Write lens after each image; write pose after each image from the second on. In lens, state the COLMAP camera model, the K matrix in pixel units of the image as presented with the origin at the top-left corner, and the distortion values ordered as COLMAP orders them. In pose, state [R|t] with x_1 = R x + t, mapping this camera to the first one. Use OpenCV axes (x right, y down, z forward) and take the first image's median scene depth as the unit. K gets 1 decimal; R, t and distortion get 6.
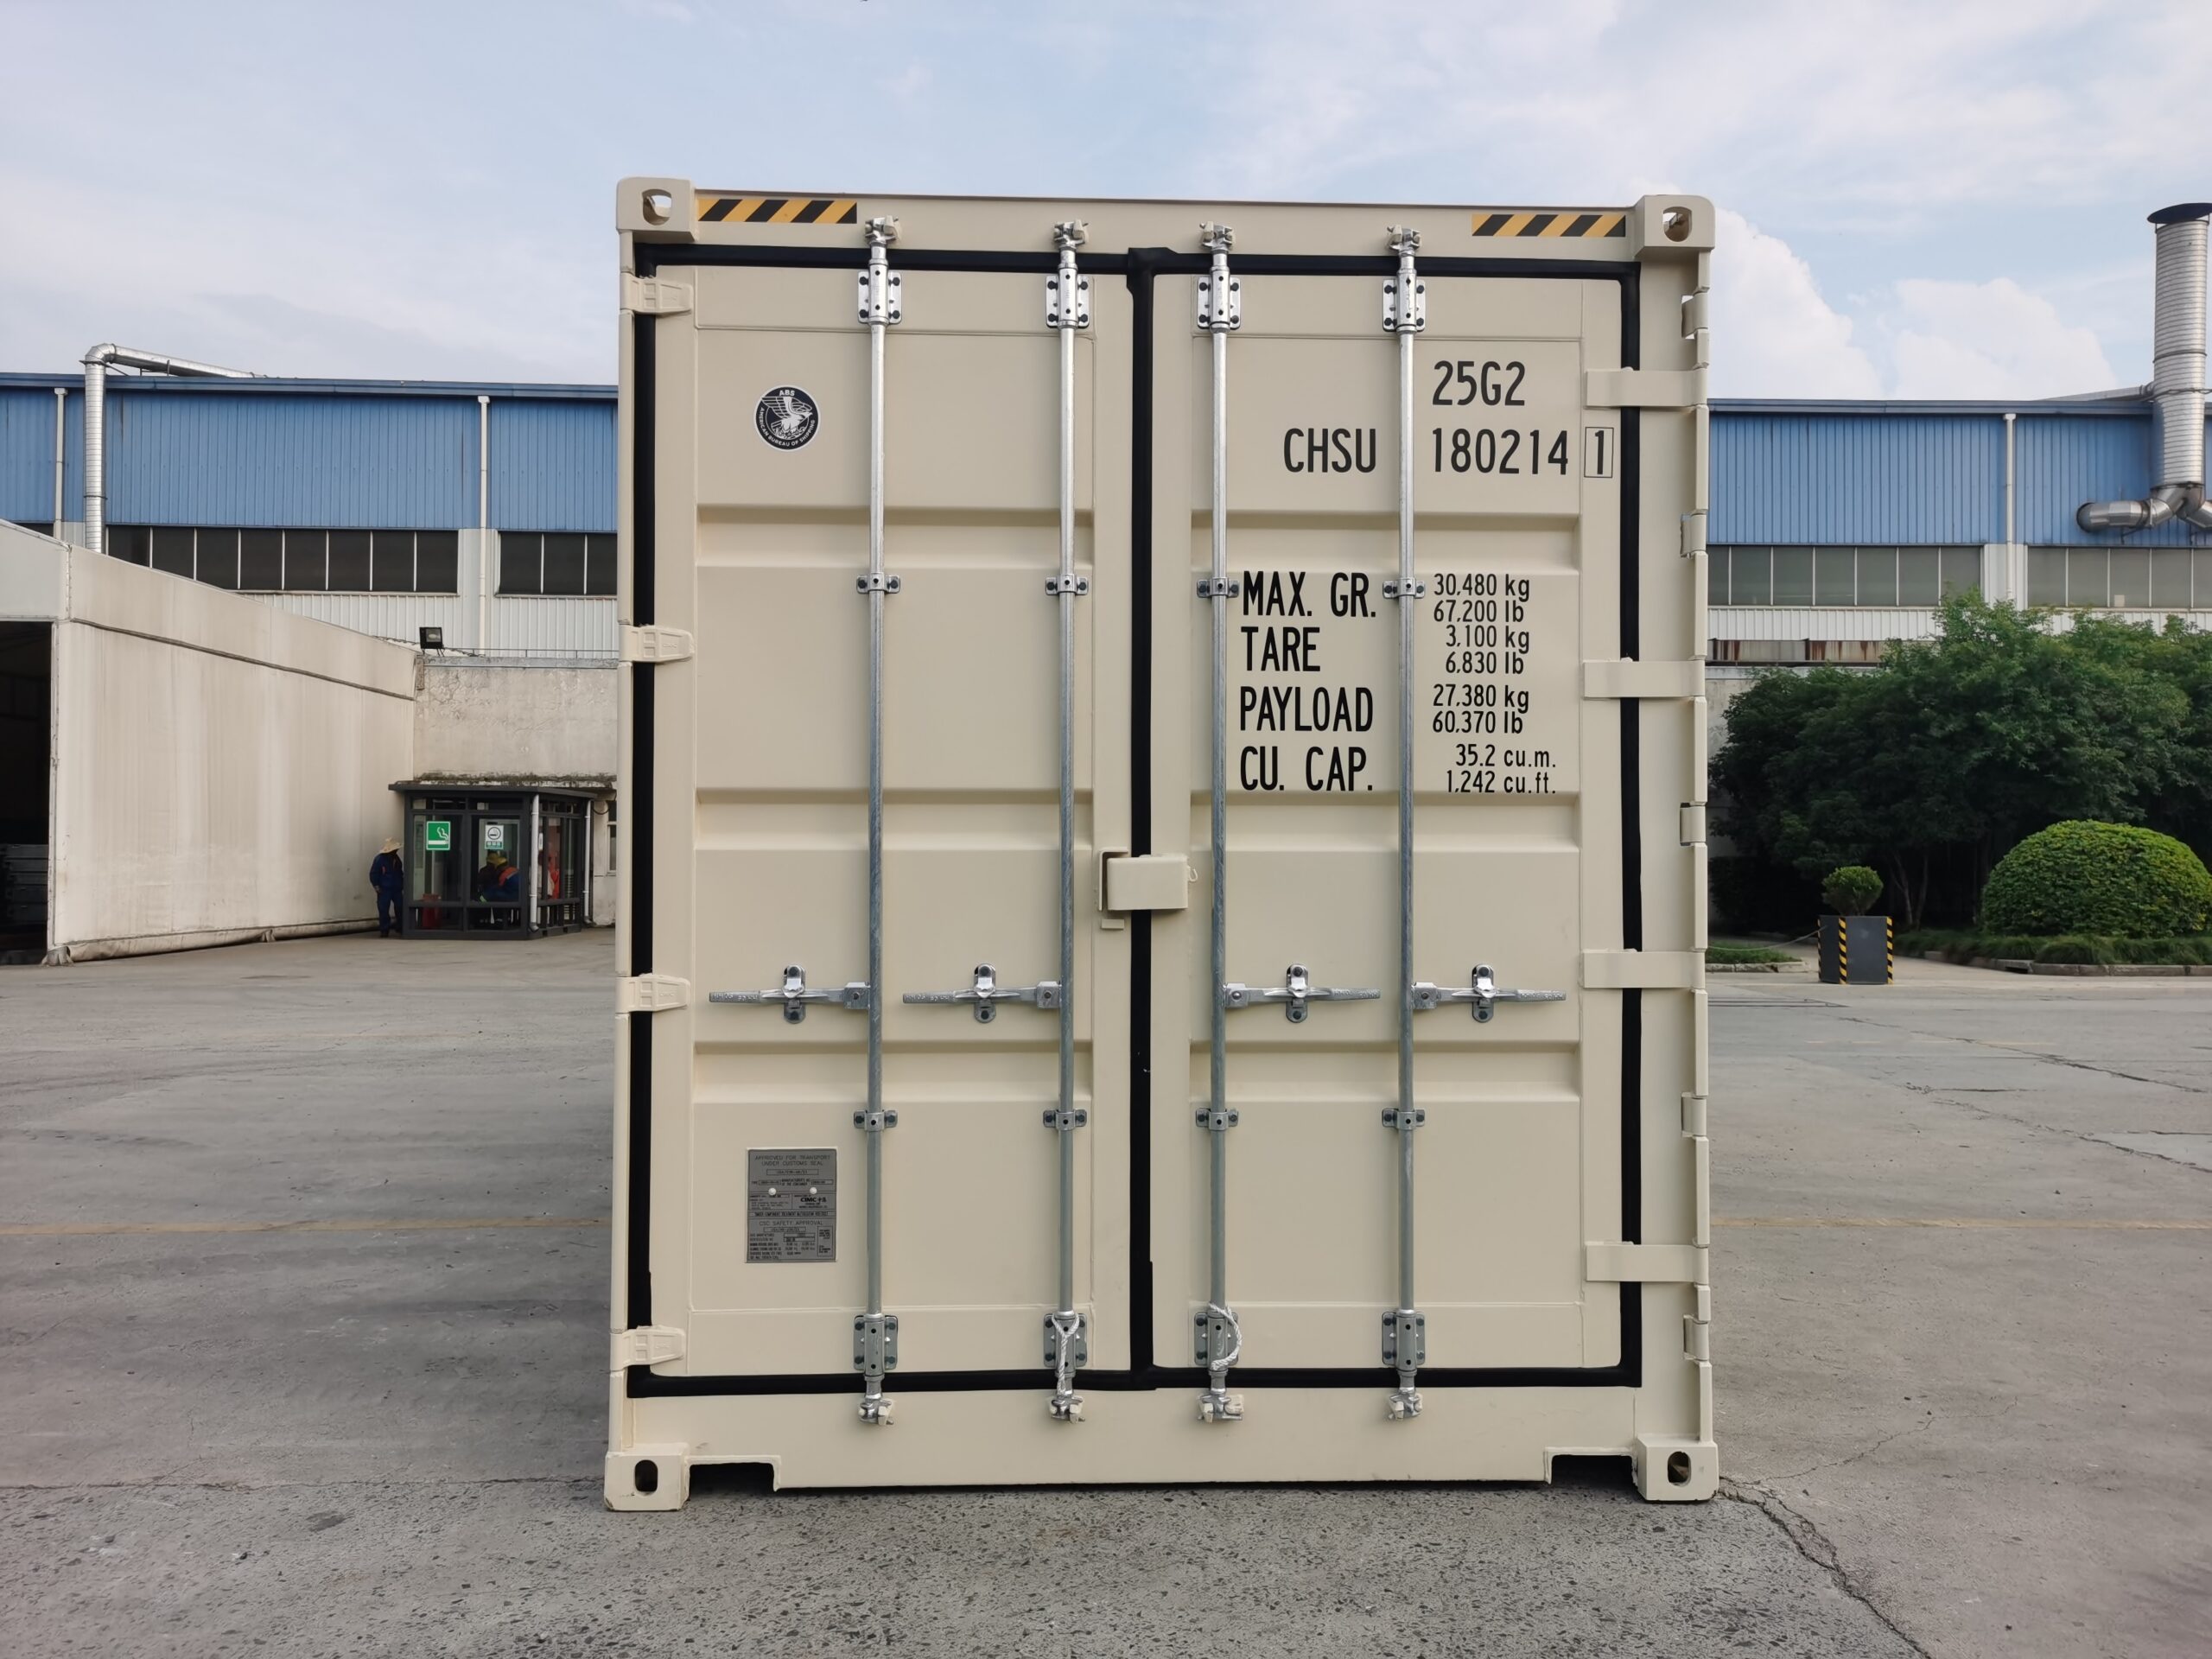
lens RADIAL K [[1716.3, 0, 1104.5], [0, 1716.3, 834.0], [0, 0, 1]] dist [0.047745, -0.025169]
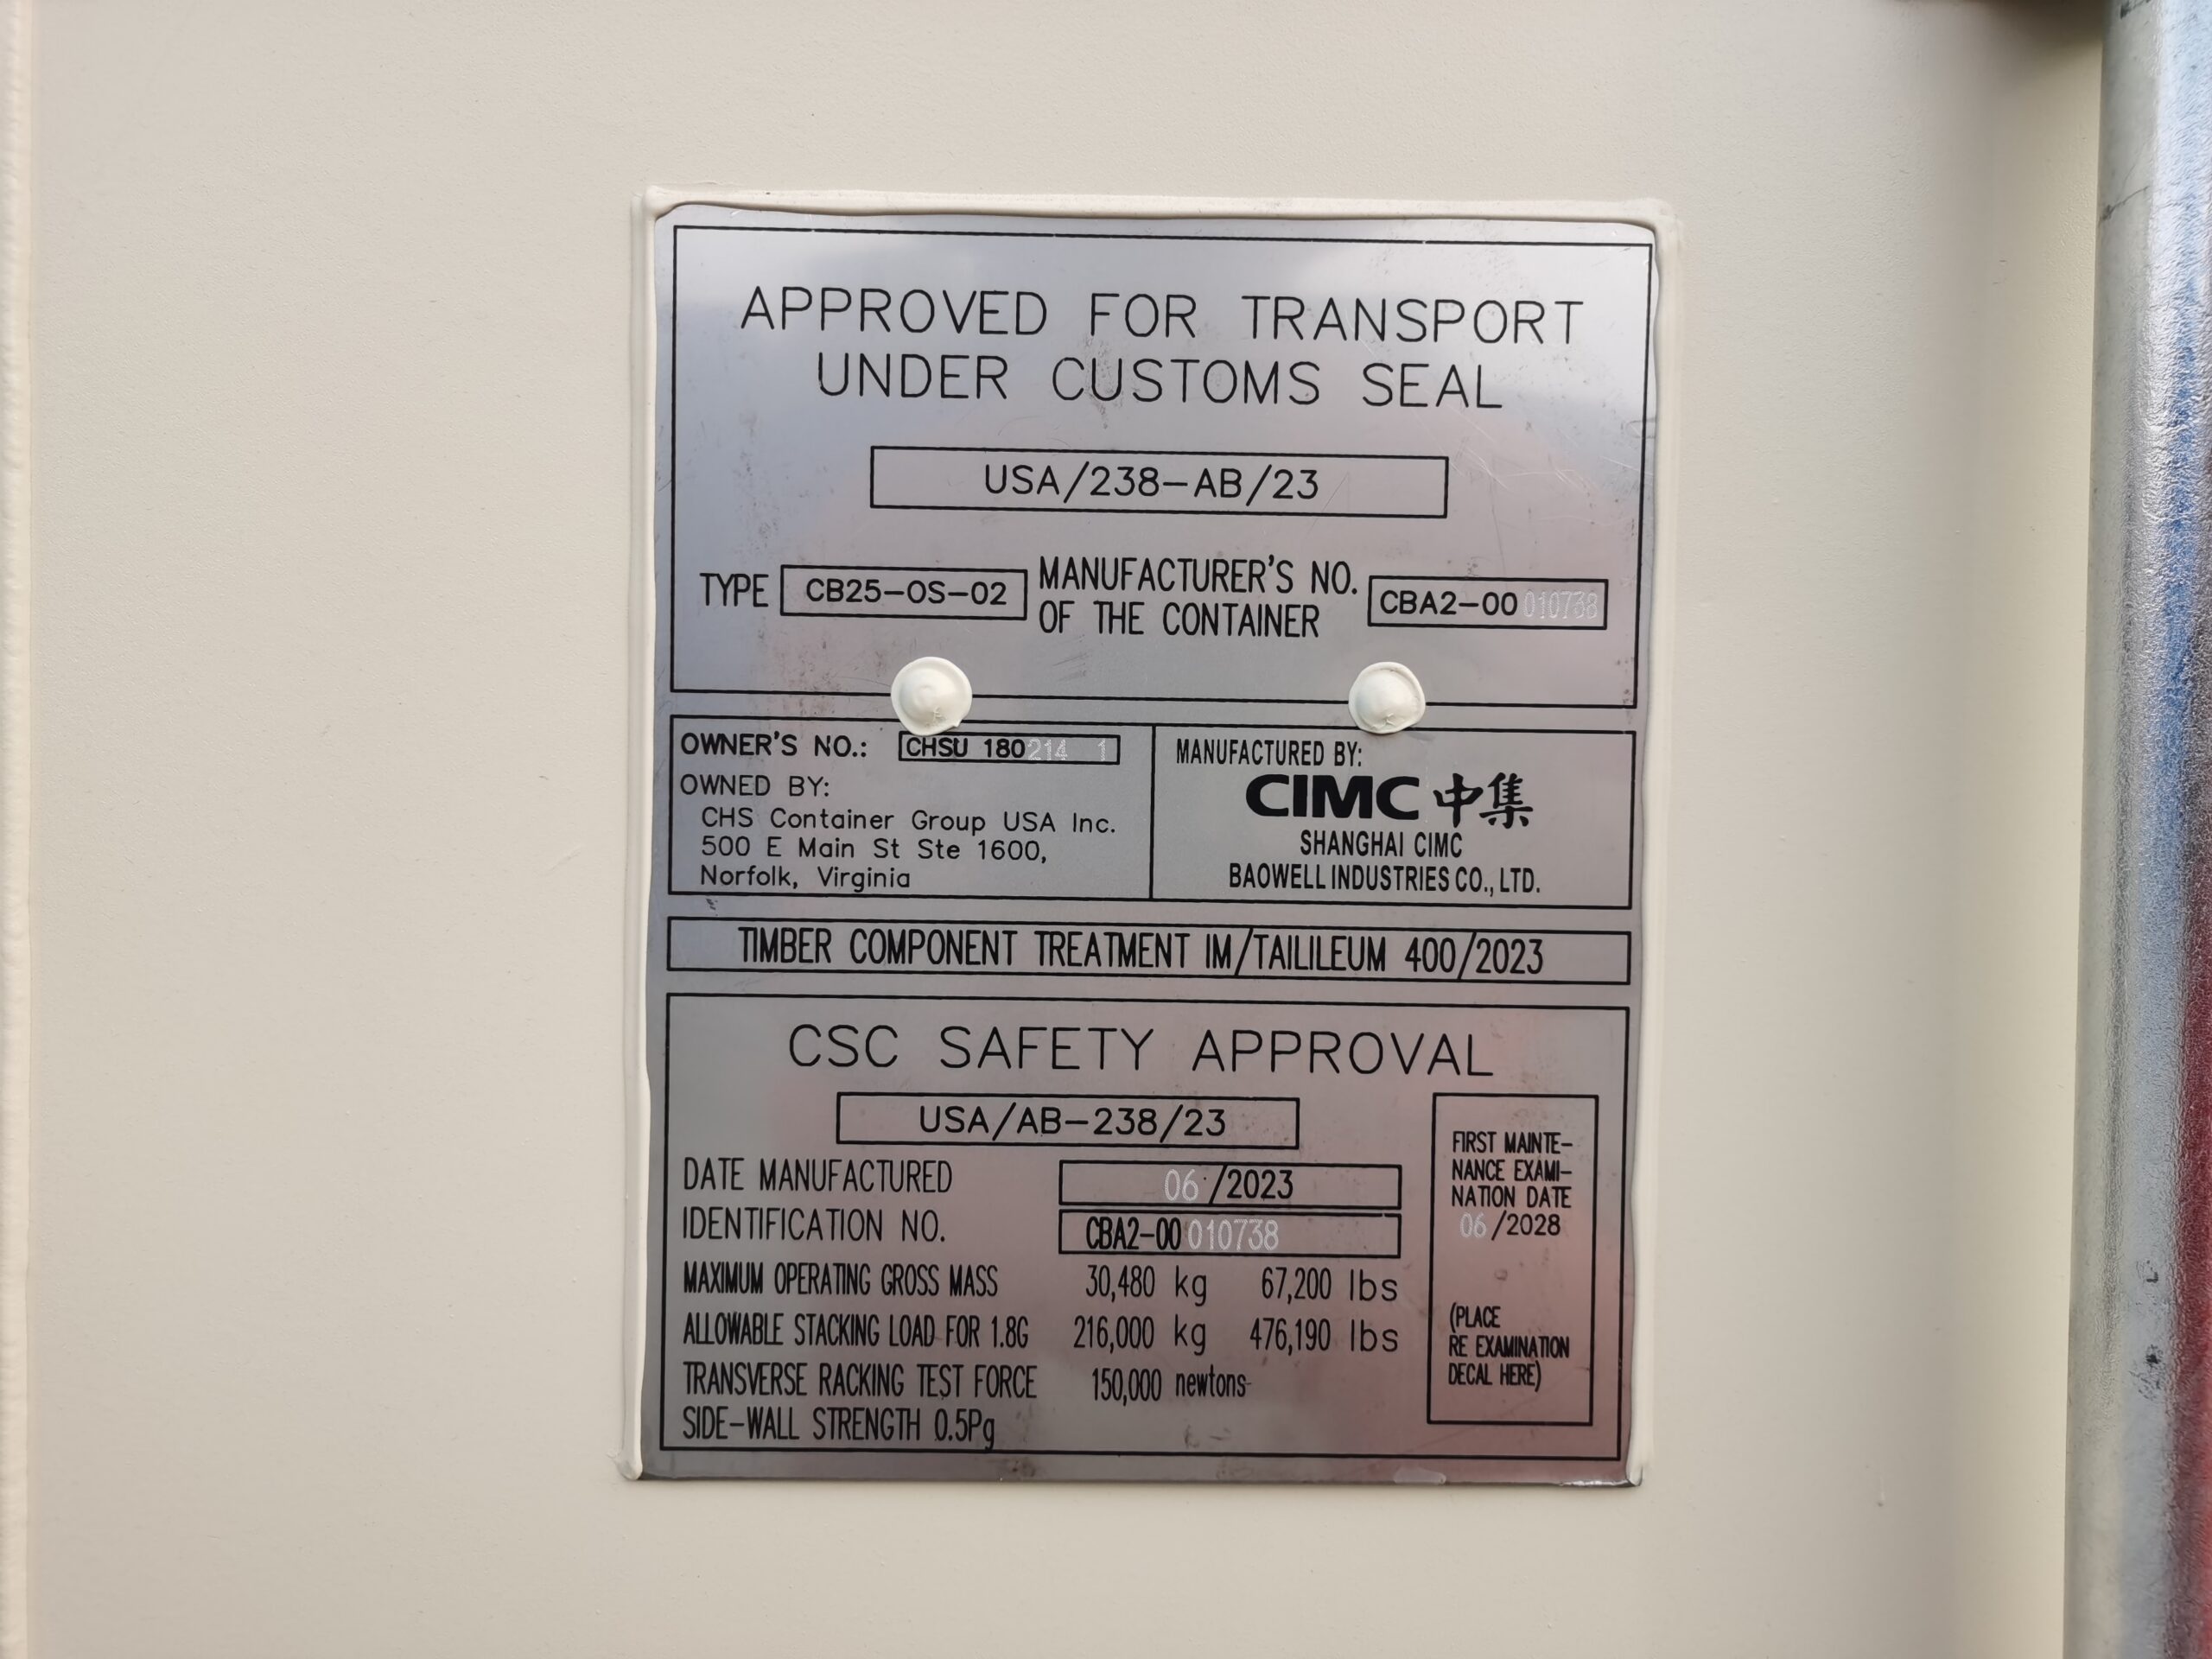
lens RADIAL K [[1716.3, 0, 1103.6], [0, 1716.3, 830.4], [0, 0, 1]] dist [0.047745, -0.025169]
pose [[0.999665, 0.017868, -0.018705, -0.183994], [-0.017059, 0.998949, 0.042554, 0.212768], [0.019446, -0.042221, 0.998919, 0.920348]]
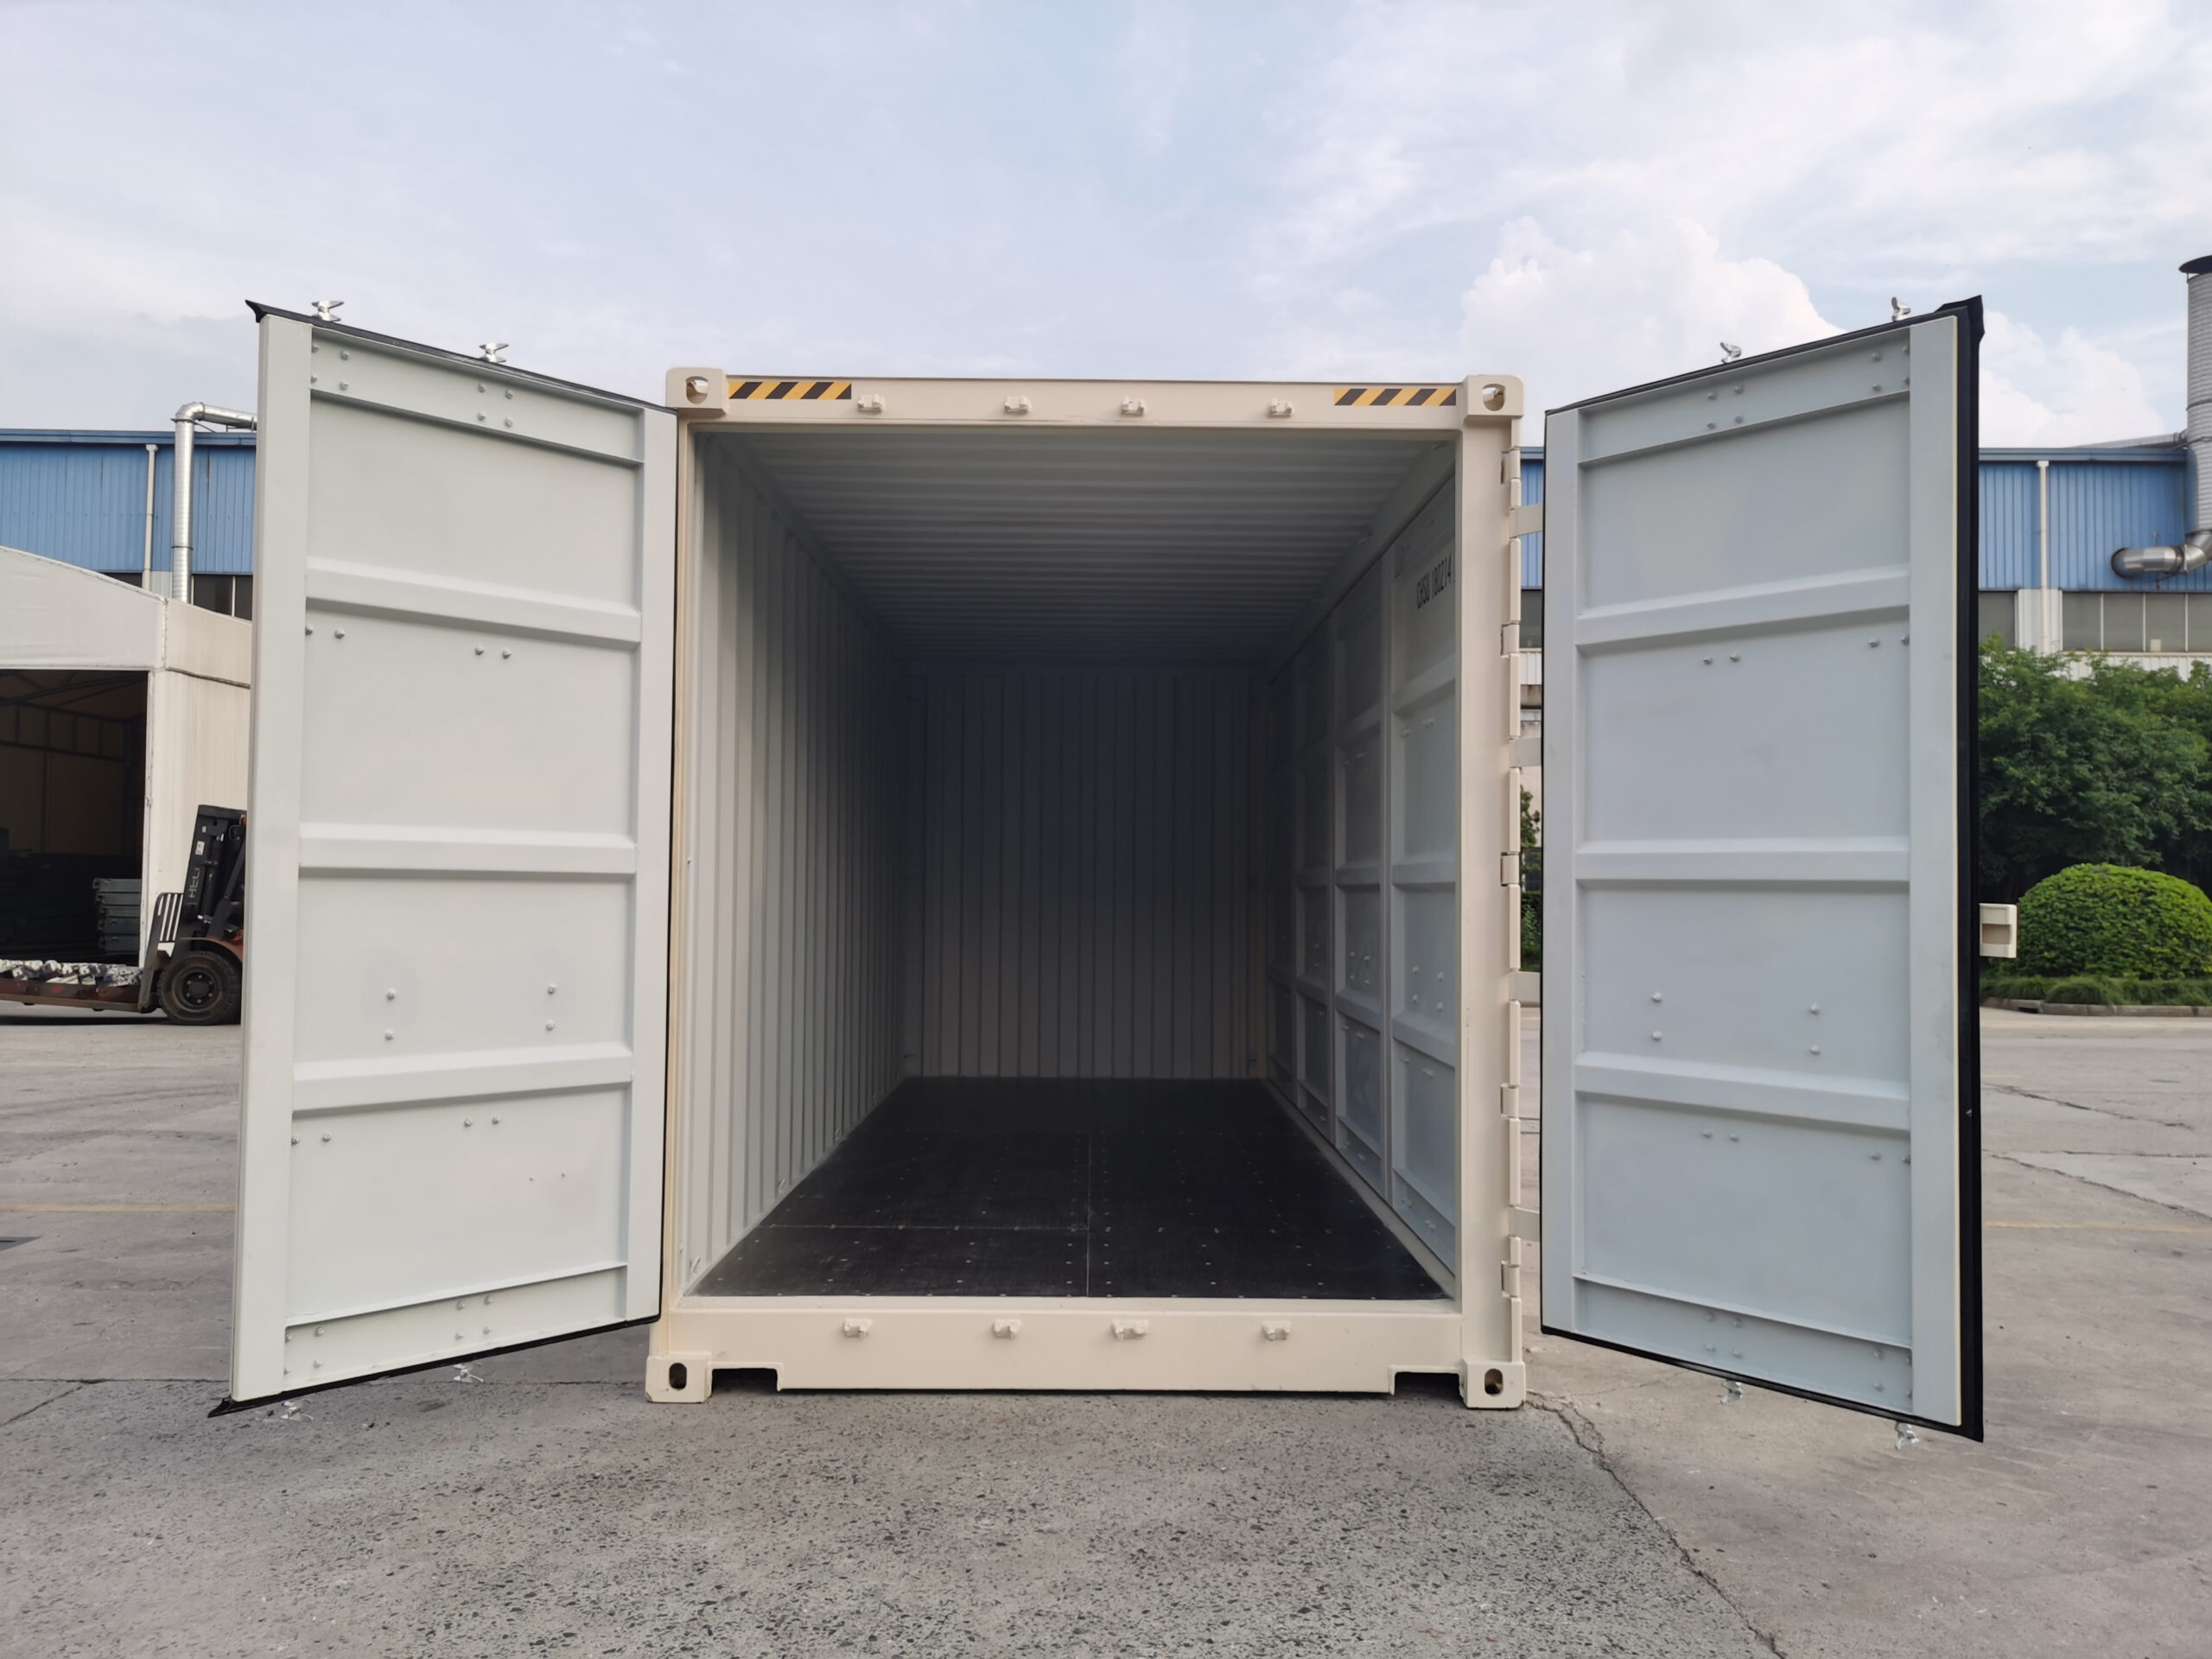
lens RADIAL K [[1716.3, 0, 1104.4], [0, 1716.3, 828.5], [0, 0, 1]] dist [0.047745, -0.025169]
pose [[0.999536, 0.003271, -0.030290, 0.082953], [-0.004042, 0.999669, -0.025403, -0.002317], [0.030197, 0.025514, 0.999218, -0.262085]]
